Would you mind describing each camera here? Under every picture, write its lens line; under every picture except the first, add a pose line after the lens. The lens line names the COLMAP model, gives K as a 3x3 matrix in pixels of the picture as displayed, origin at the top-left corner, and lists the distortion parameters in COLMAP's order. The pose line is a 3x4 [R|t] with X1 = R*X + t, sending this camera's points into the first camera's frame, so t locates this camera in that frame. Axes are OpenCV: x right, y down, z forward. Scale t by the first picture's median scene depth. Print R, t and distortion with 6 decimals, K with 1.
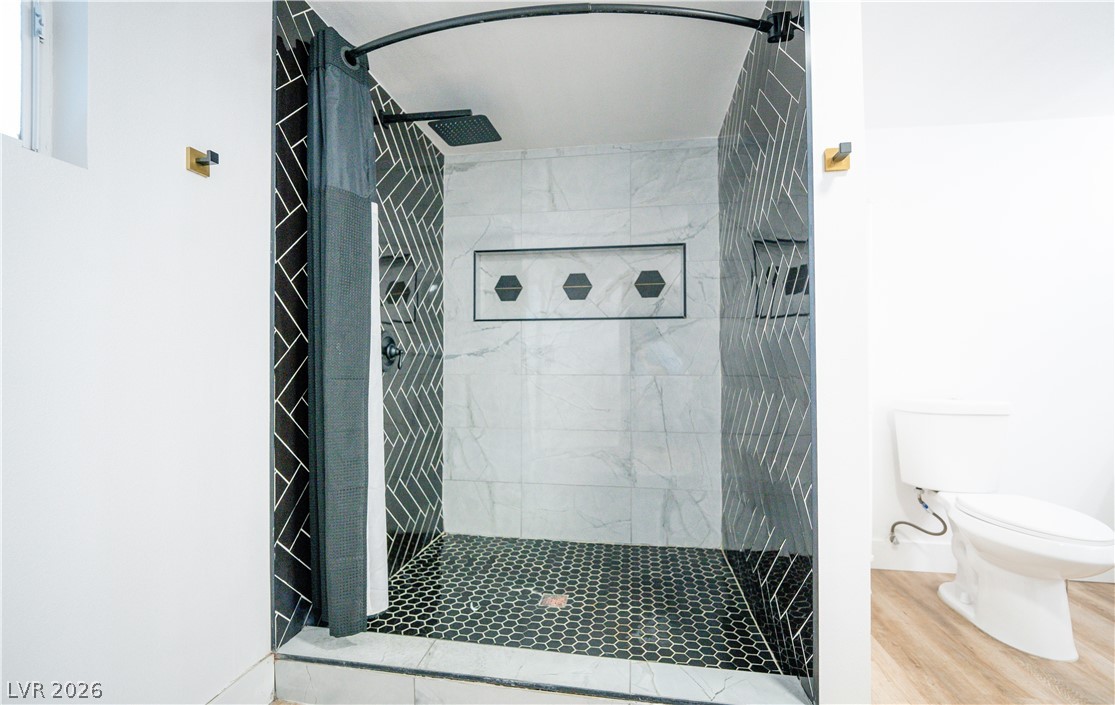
lens RADIAL K [[457.6, 0, 559.7], [0, 457.6, 361.0], [0, 0, 1]] dist [-0.009451, -0.000749]
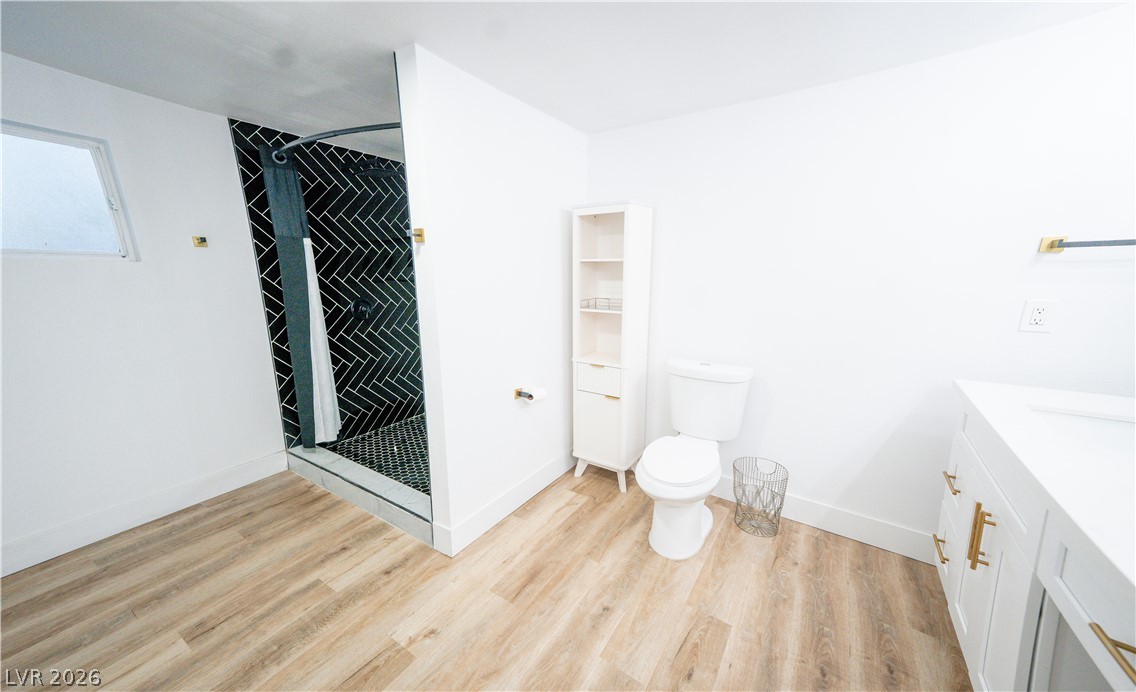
lens RADIAL K [[412.5, 0, 565.1], [0, 412.5, 350.0], [0, 0, 1]] dist [0.056643, 0.000607]
pose [[0.907908, 0.078665, -0.411723, 0.831308], [0.010226, 0.977783, 0.209368, -0.160098], [0.419046, -0.194297, 0.886933, -0.116900]]
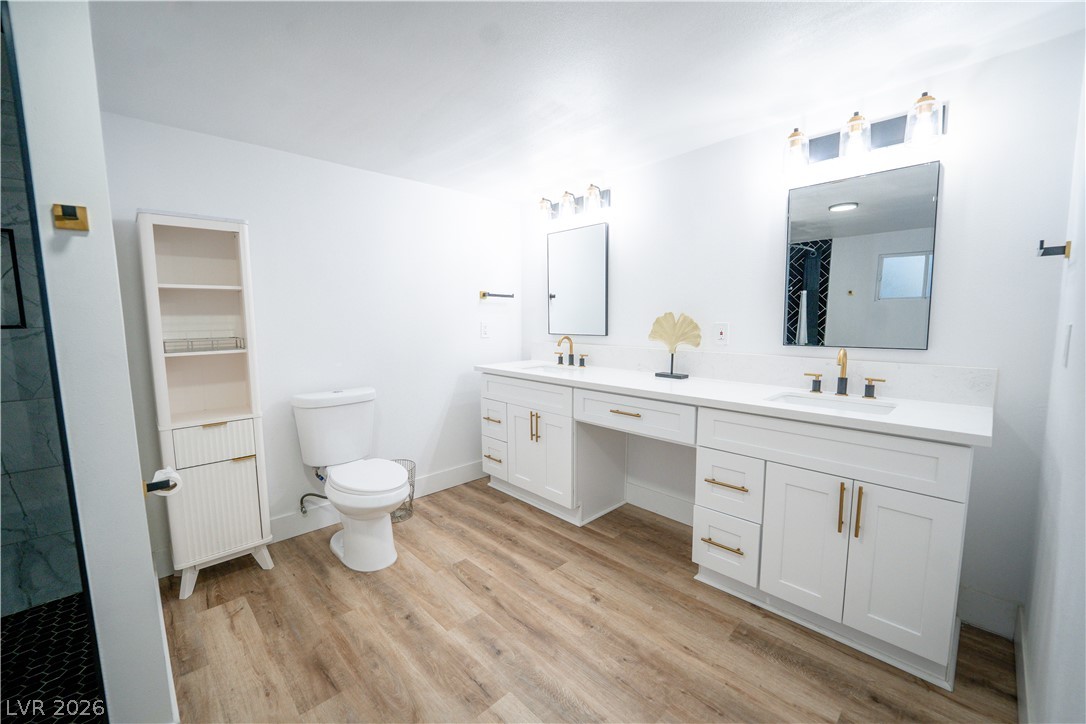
lens RADIAL K [[438.6, 0, 545.8], [0, 438.6, 363.0], [0, 0, 1]] dist [-0.008780, -0.001683]
pose [[0.596244, -0.094819, 0.797184, 0.210361], [0.003594, 0.993306, 0.115458, -0.113687], [-0.802795, -0.065976, 0.592593, -0.161241]]
